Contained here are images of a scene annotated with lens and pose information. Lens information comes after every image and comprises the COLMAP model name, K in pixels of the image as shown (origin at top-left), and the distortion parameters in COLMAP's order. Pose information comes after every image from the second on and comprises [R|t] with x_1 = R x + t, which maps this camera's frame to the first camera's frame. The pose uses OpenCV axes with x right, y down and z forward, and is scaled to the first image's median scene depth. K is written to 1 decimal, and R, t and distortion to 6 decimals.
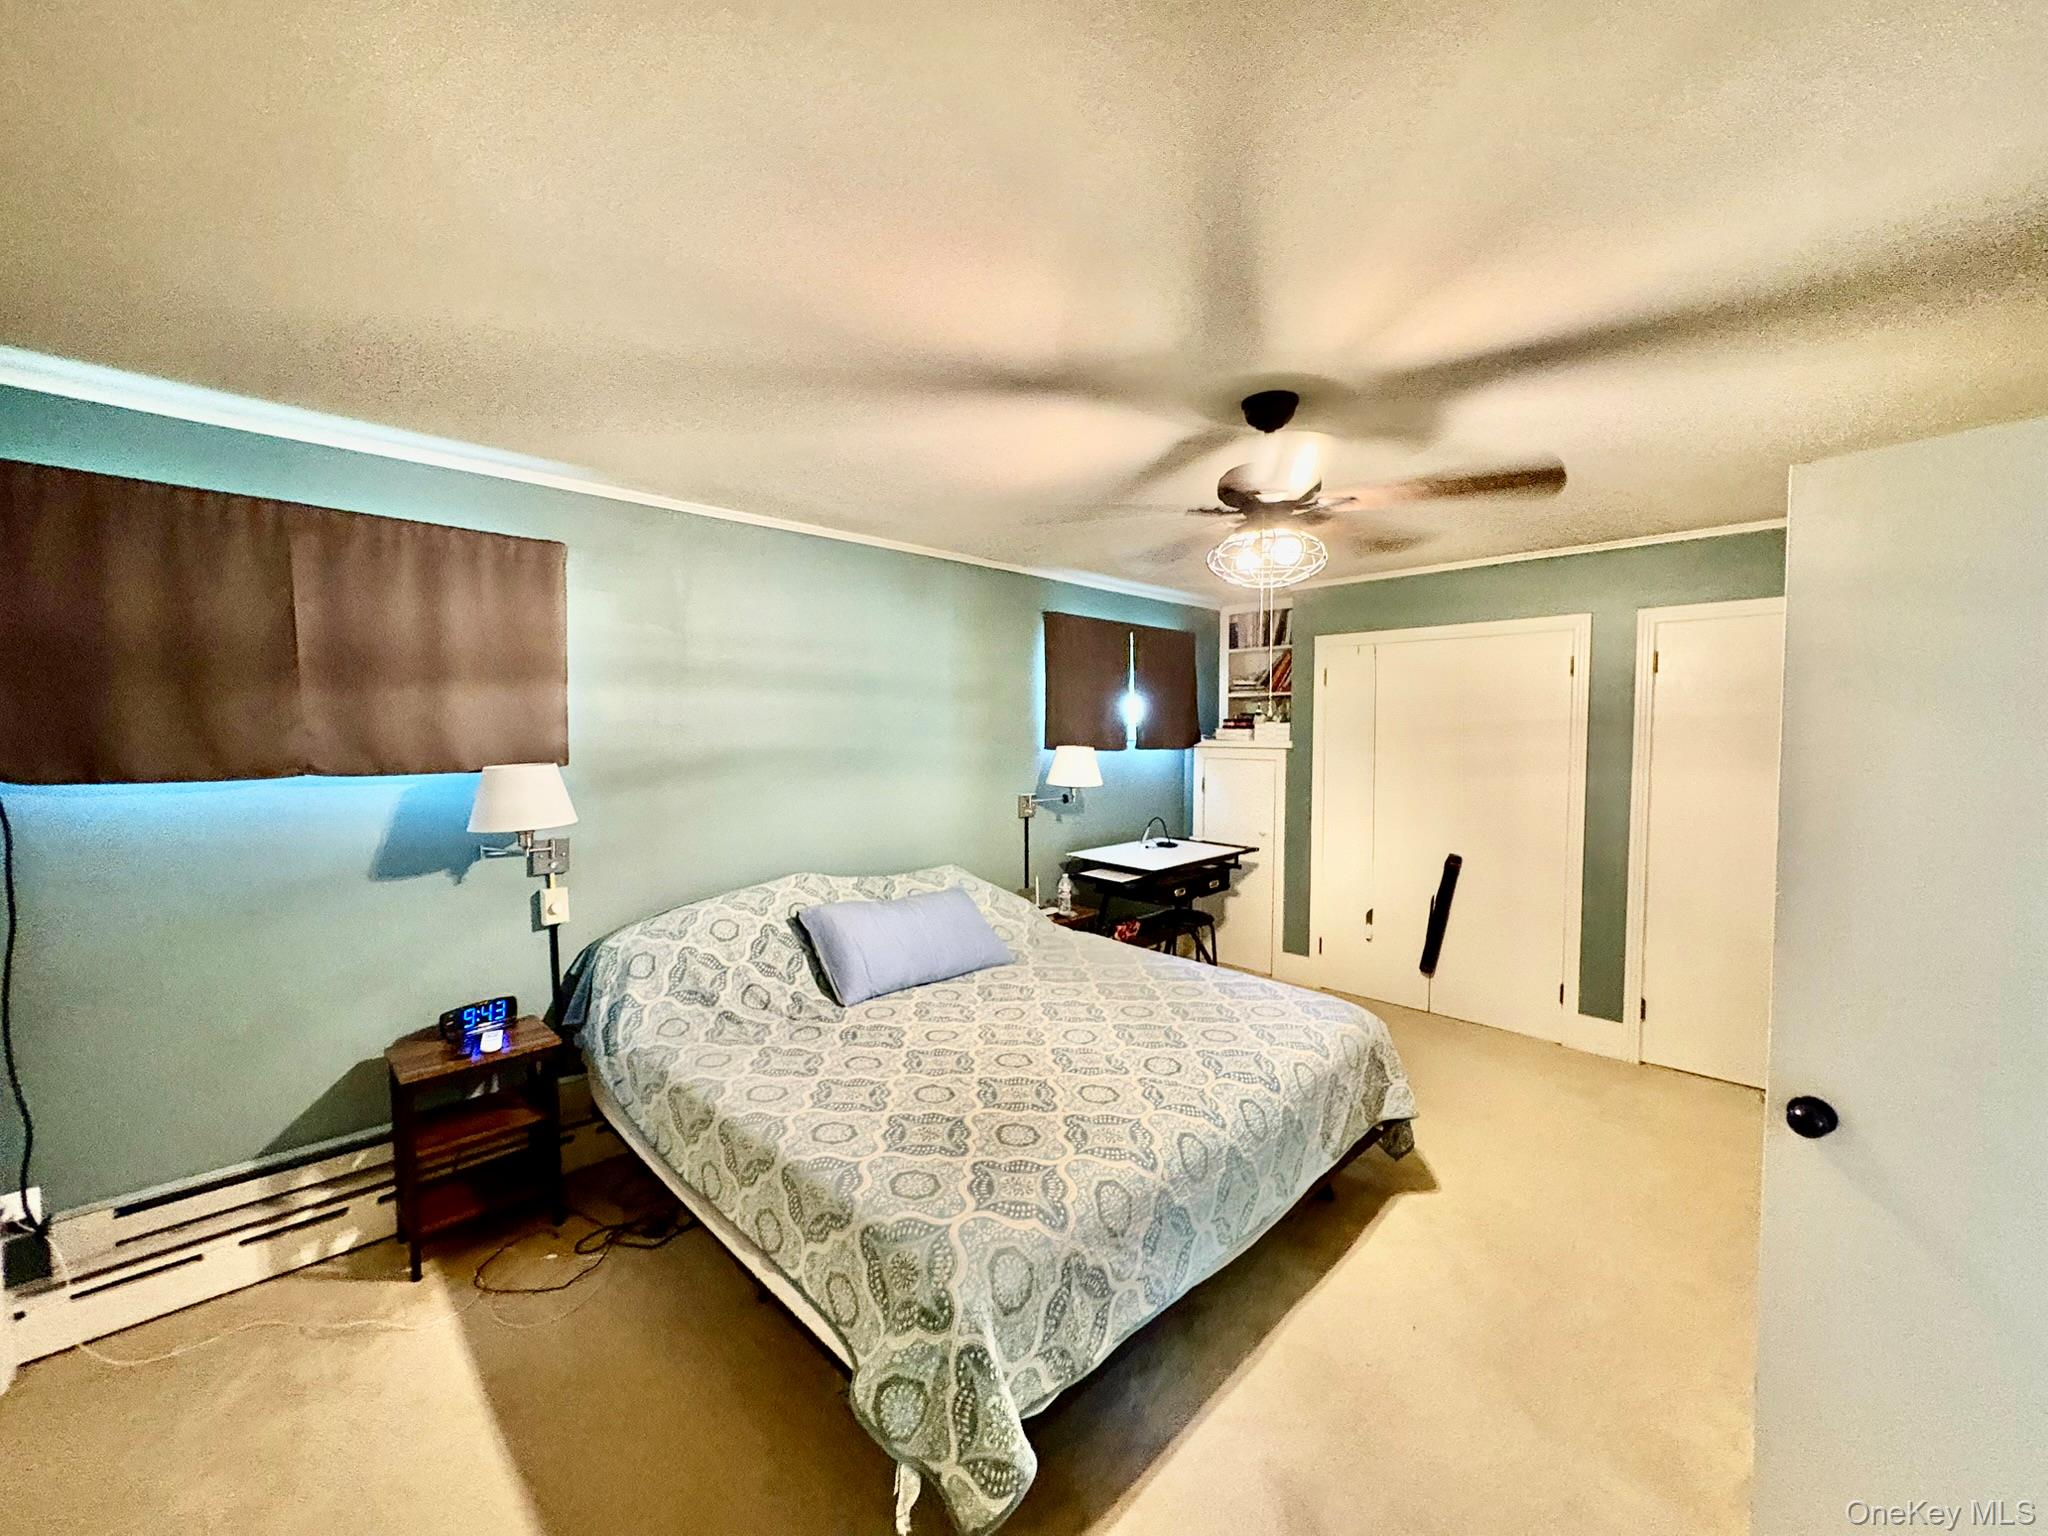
lens RADIAL K [[815.0, 0, 1026.8], [0, 815.0, 758.6], [0, 0, 1]] dist [-0.000077, 0.000283]
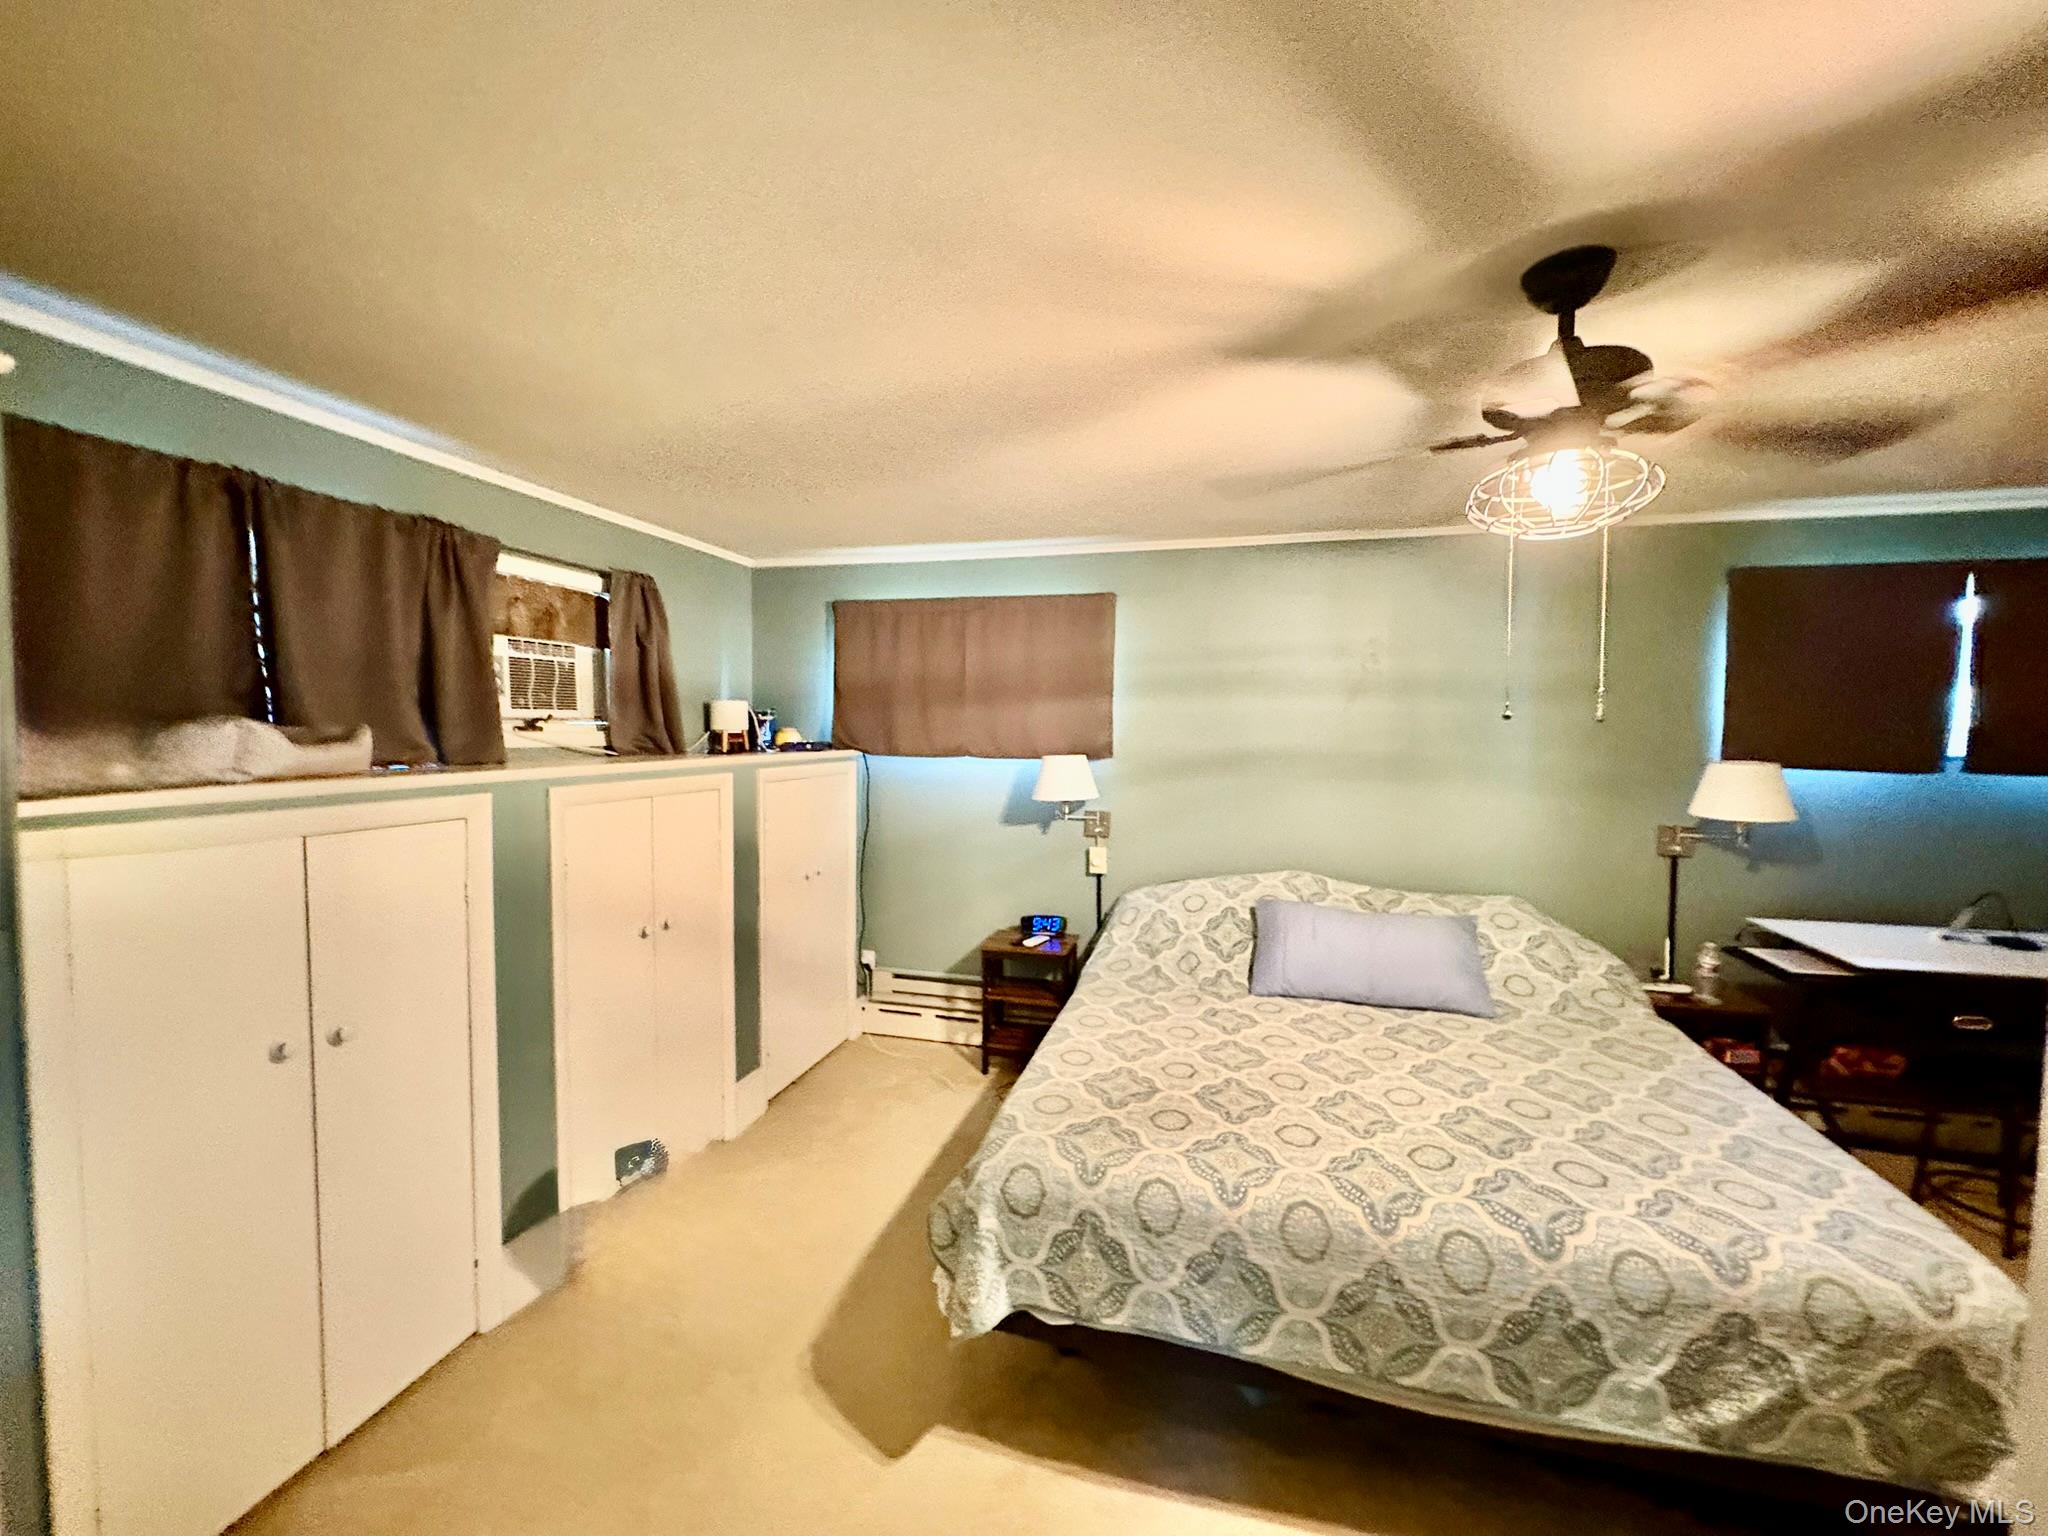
lens RADIAL K [[815.0, 0, 1026.2], [0, 815.0, 770.4], [0, 0, 1]] dist [-0.000077, 0.000283]
pose [[0.502093, 0.047639, -0.863500, 0.576993], [-0.039813, 0.998696, 0.031948, -0.009029], [0.863897, 0.018337, 0.503335, 0.226842]]
